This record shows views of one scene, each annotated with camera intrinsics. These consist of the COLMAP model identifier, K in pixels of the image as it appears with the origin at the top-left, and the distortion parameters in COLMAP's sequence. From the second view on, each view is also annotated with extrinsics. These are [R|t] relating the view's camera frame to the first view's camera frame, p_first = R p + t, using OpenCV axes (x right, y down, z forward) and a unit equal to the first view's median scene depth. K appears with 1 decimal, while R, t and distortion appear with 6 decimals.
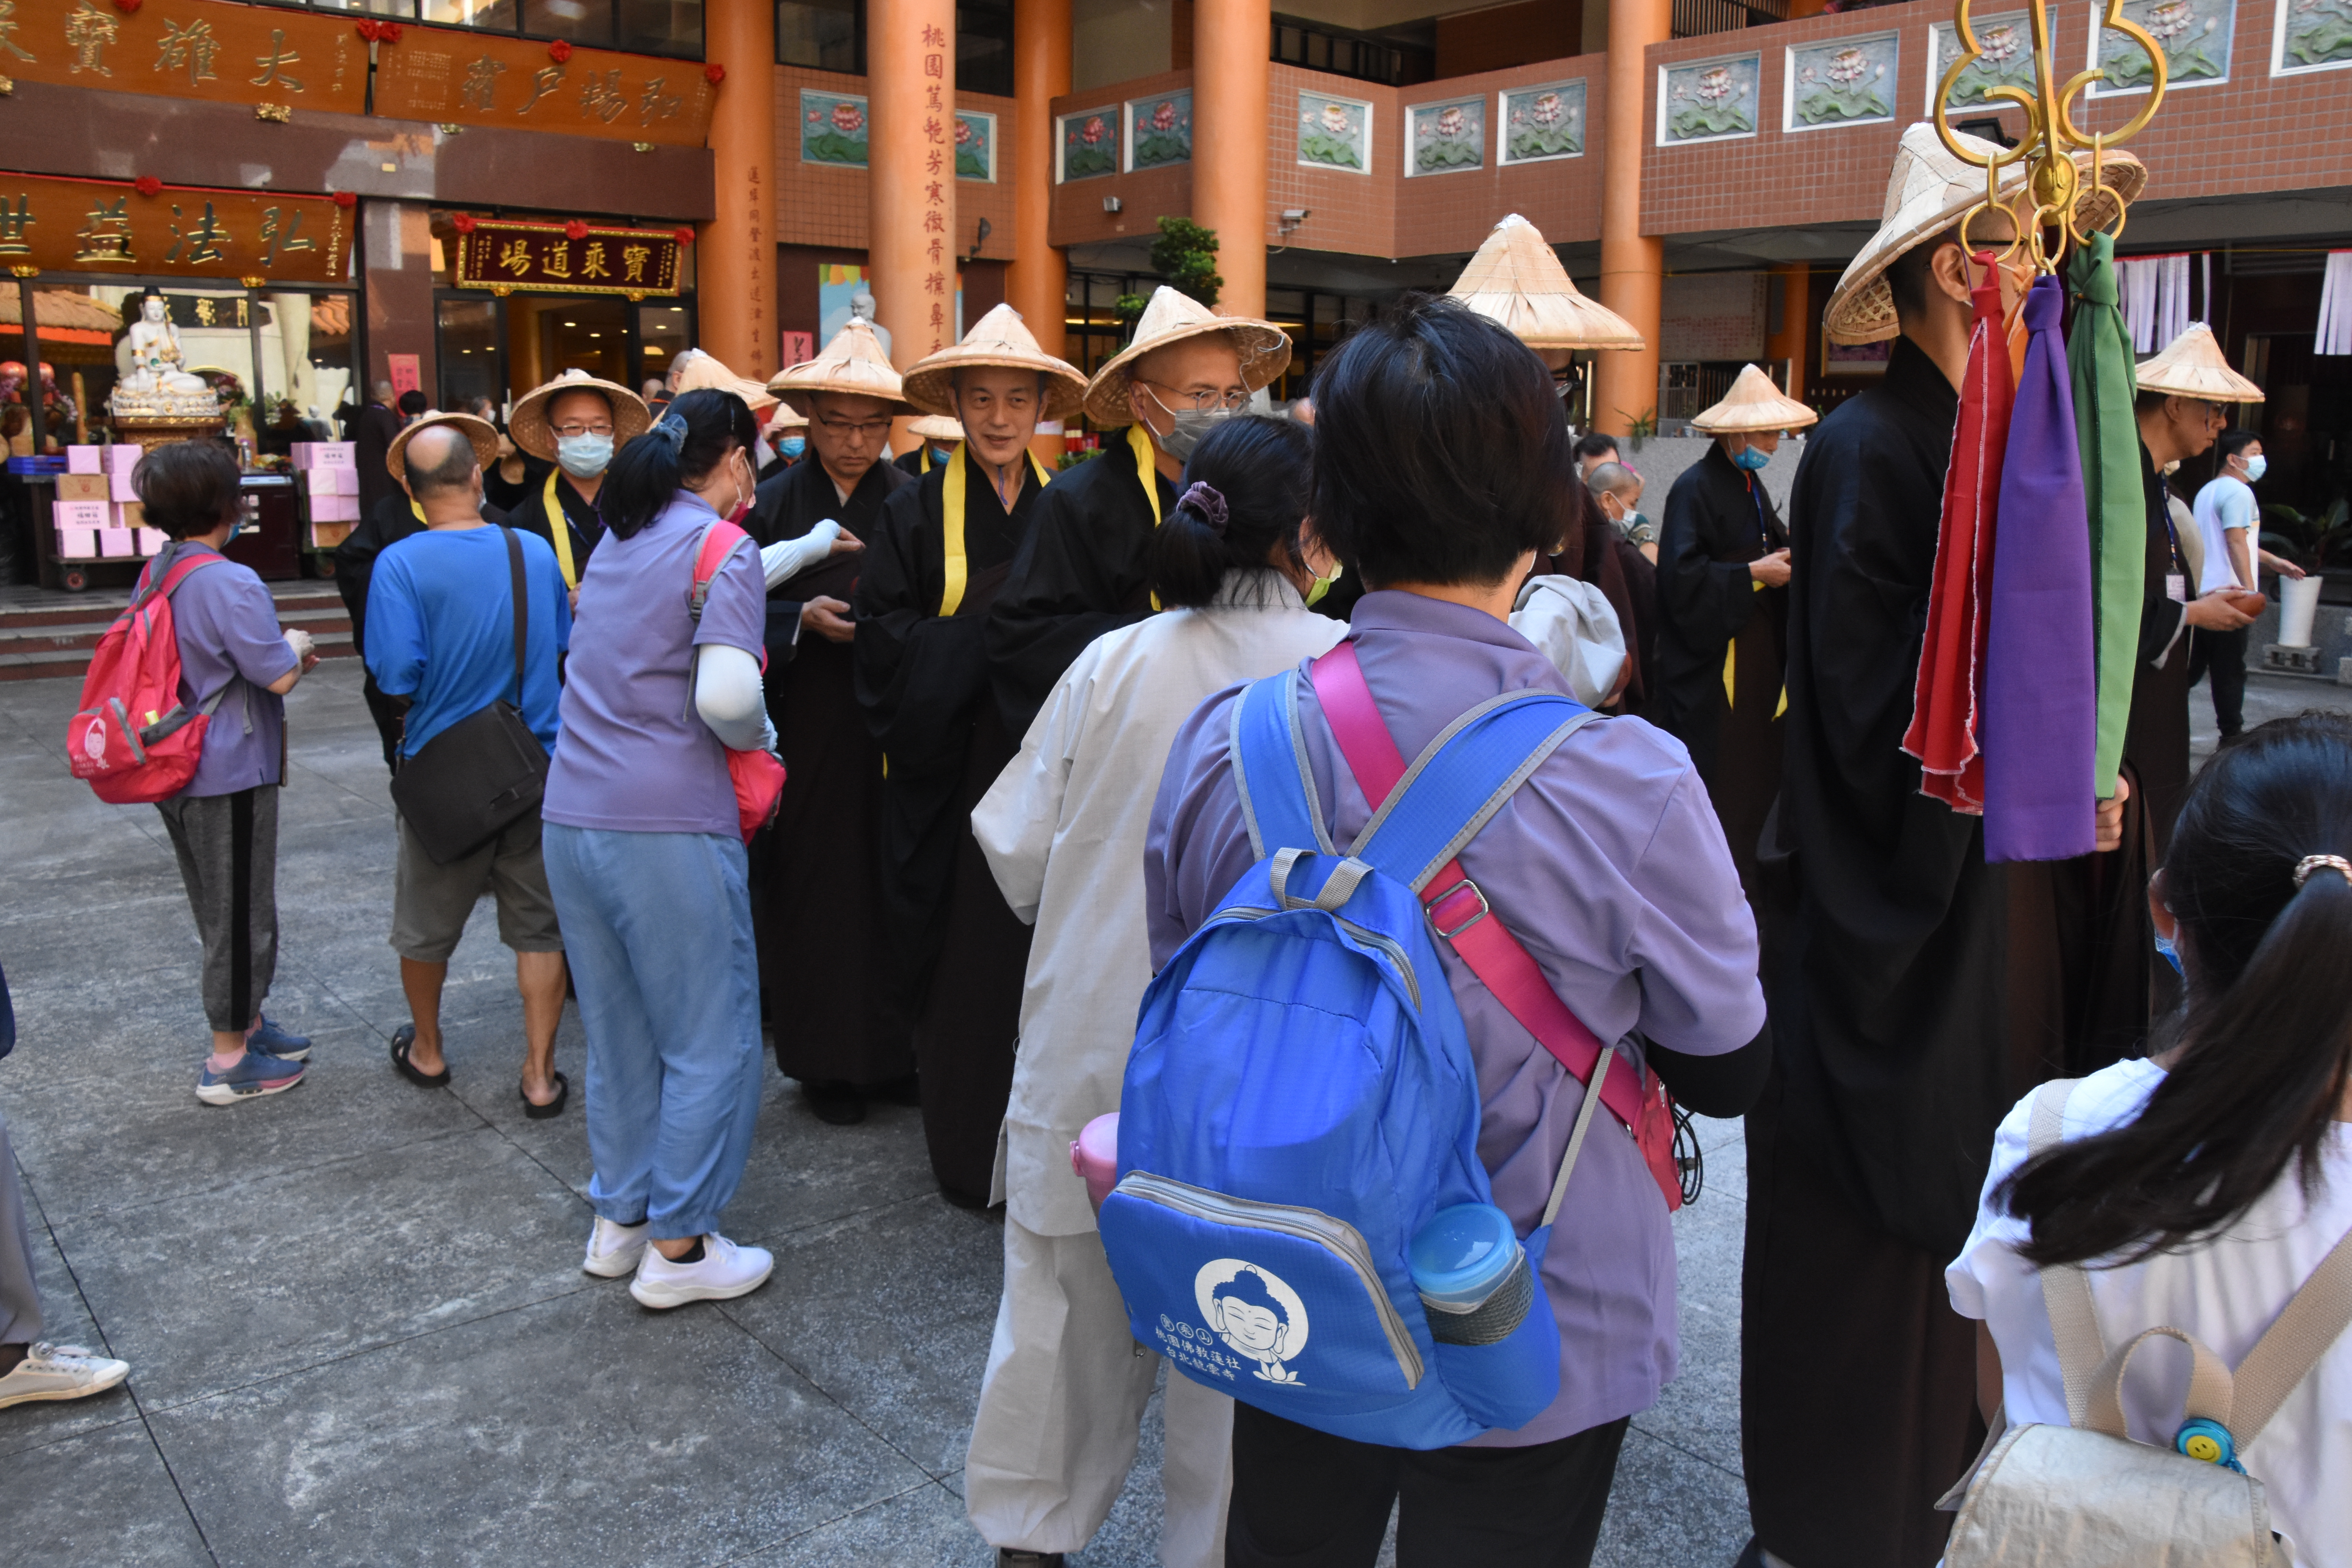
lens RADIAL K [[1836.0, 0, 1175.1], [0, 1836.0, 799.5], [0, 0, 1]] dist [-0.151711, 0.100813]
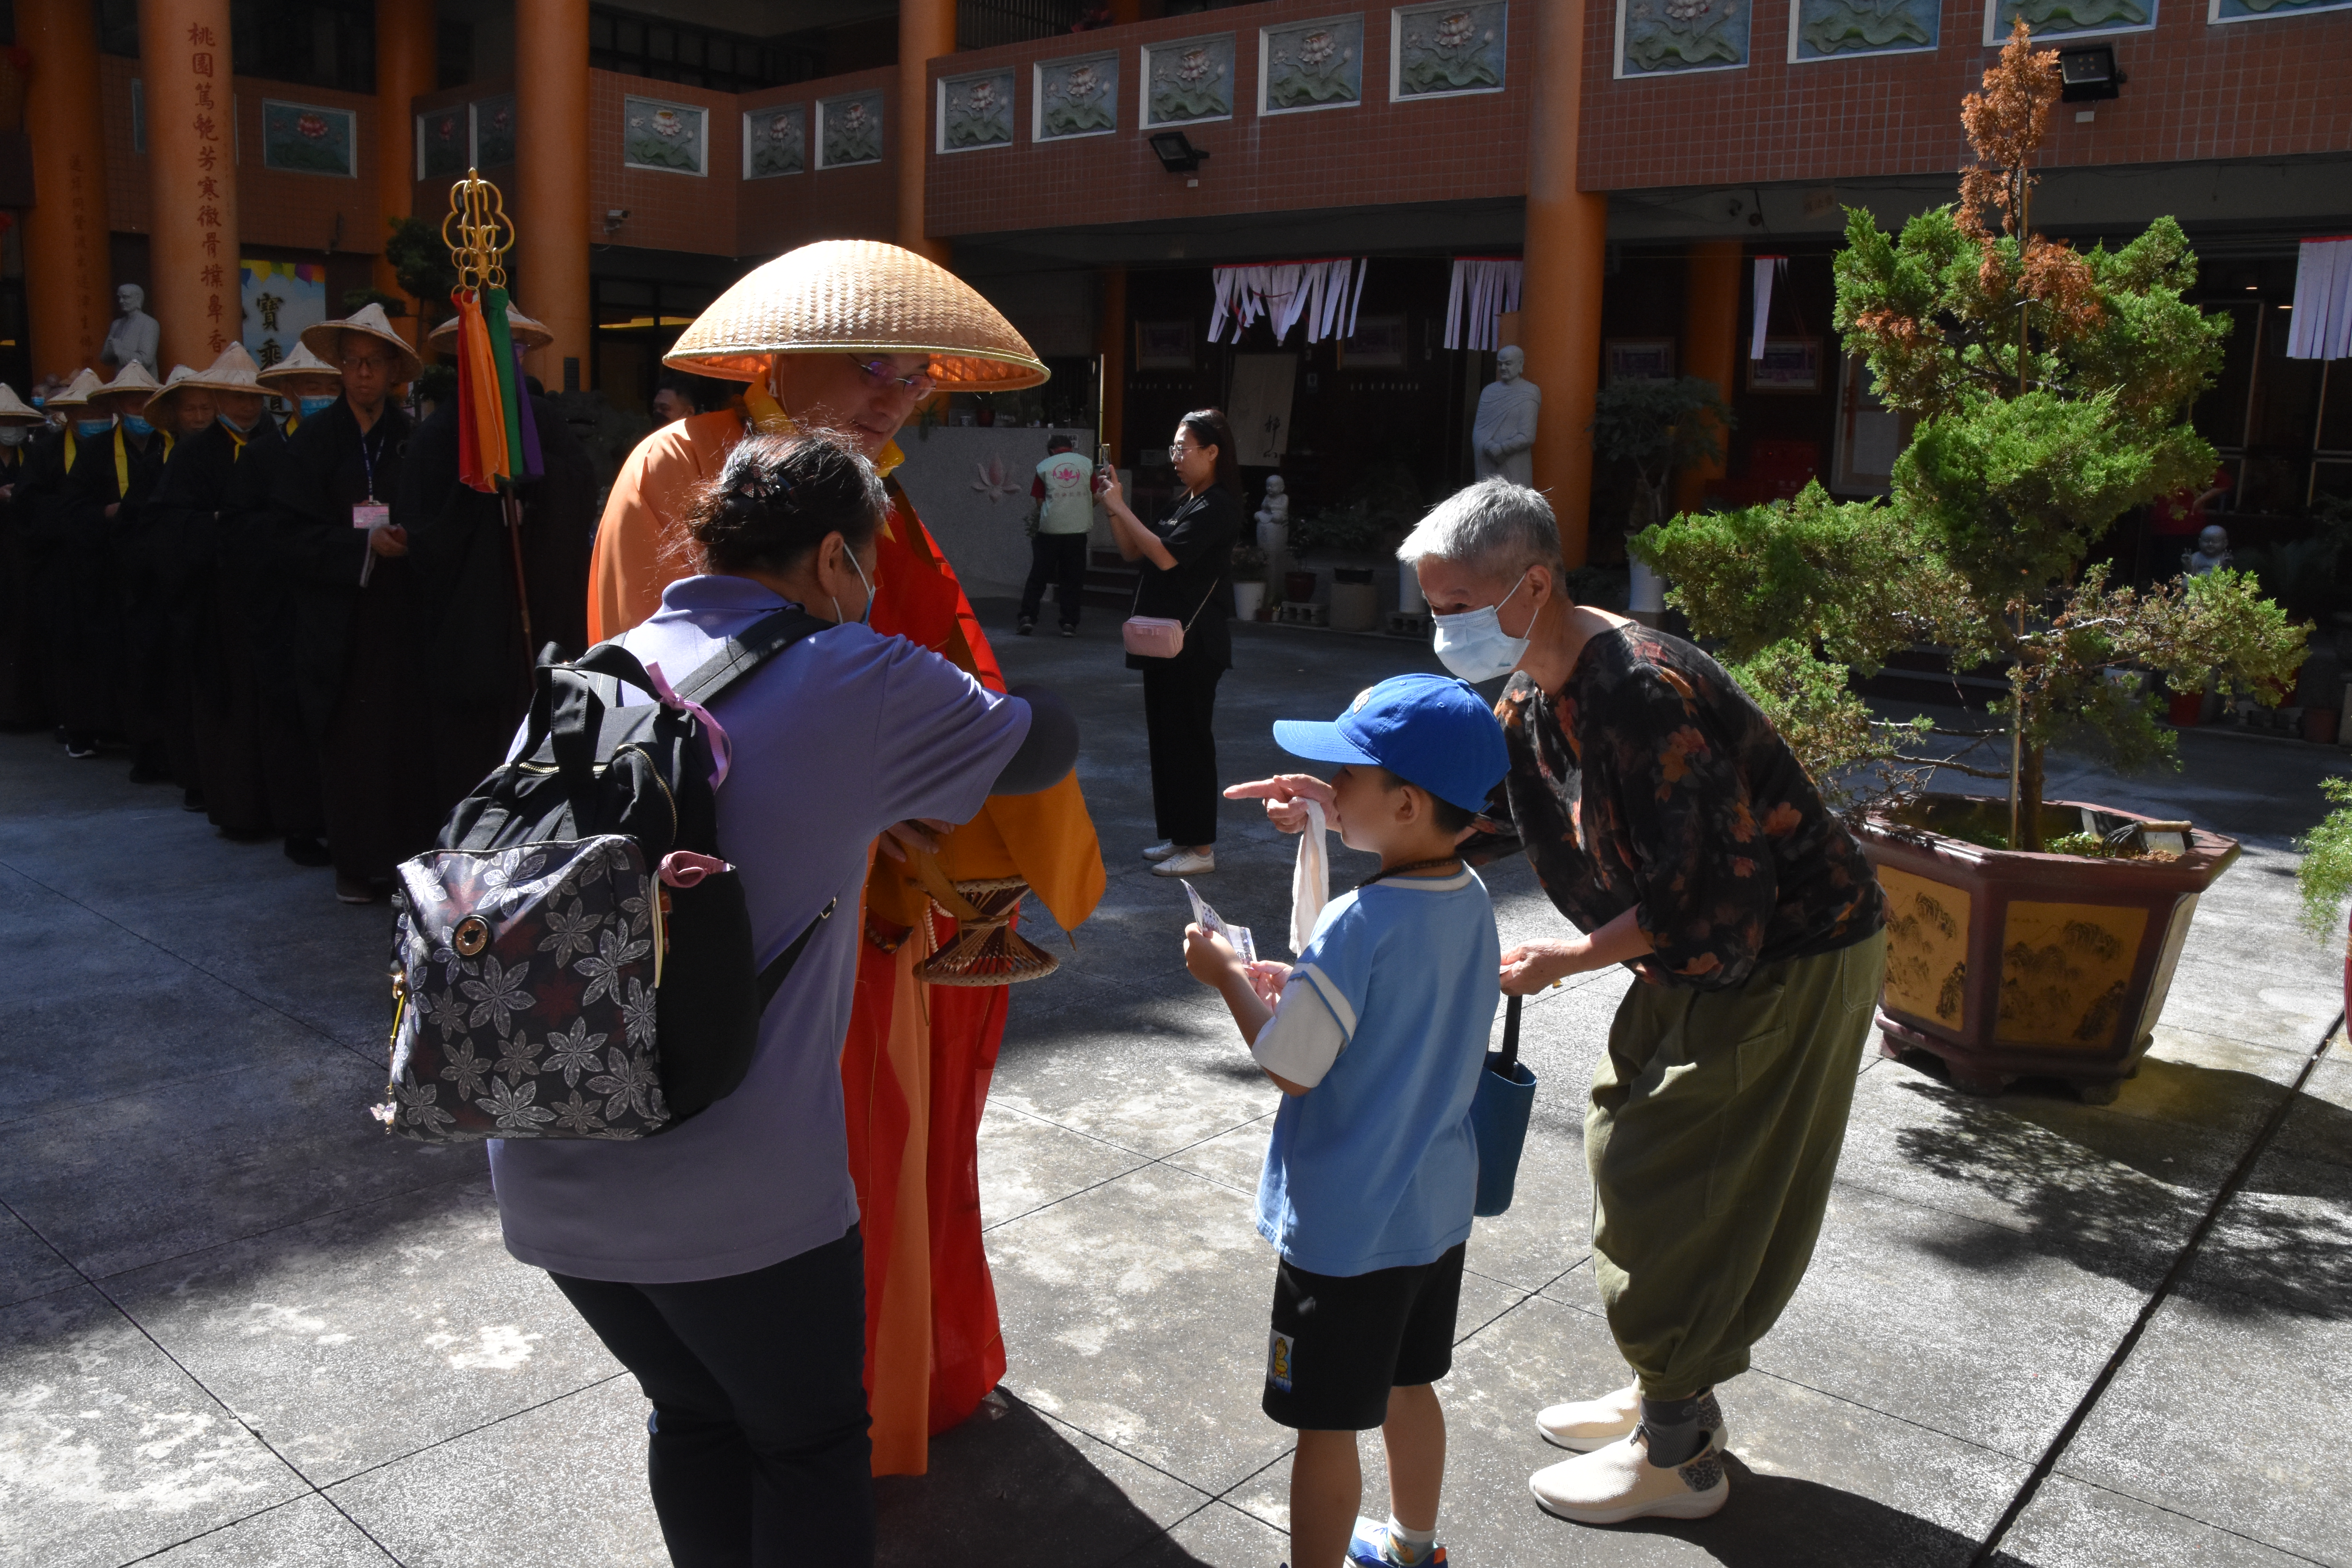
lens RADIAL K [[1836.0, 0, 1171.9], [0, 1836.0, 796.6], [0, 0, 1]] dist [-0.151711, 0.100813]
pose [[0.986647, -0.010566, 0.162528, 0.214901], [0.010837, 0.999941, -0.000782, 0.019467], [-0.162510, 0.002533, 0.986704, -0.077697]]
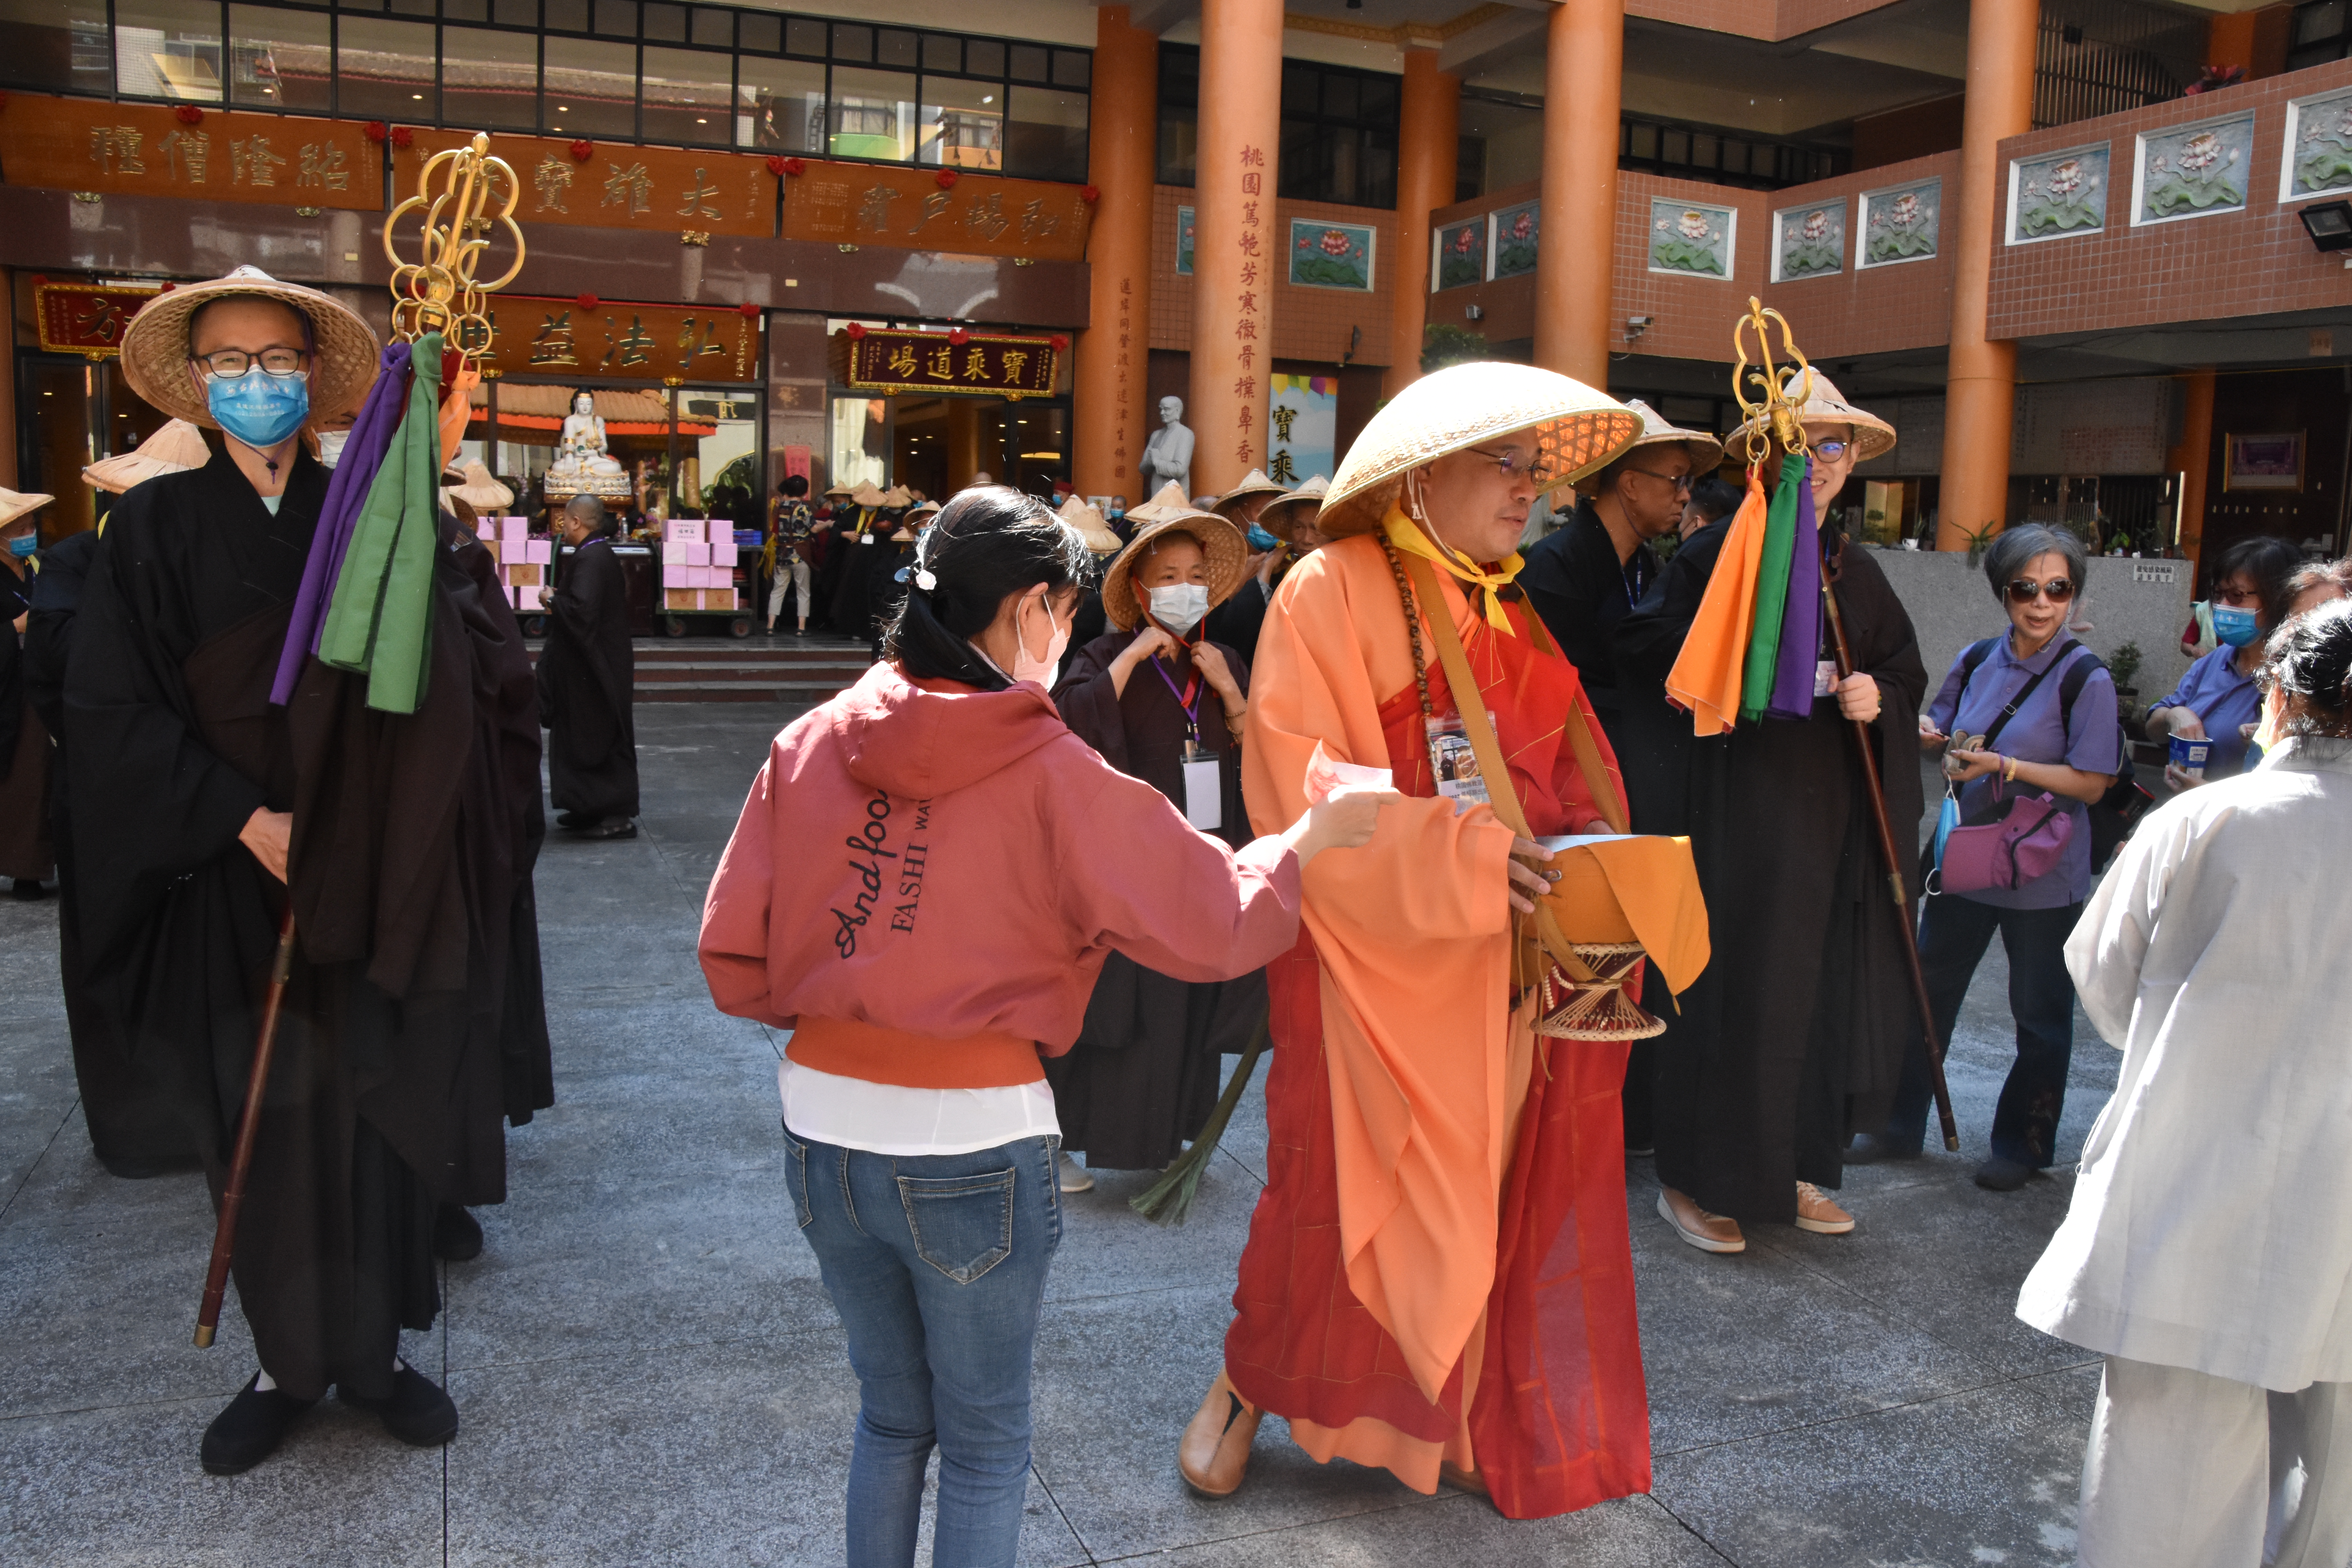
lens RADIAL K [[1836.0, 0, 1175.6], [0, 1836.0, 800.5], [0, 0, 1]] dist [-0.151711, 0.100813]
pose [[0.946114, 0.066075, -0.317022, 0.158945], [-0.083640, 0.995606, -0.042103, 0.002657], [0.312847, 0.066349, 0.947483, -0.003462]]
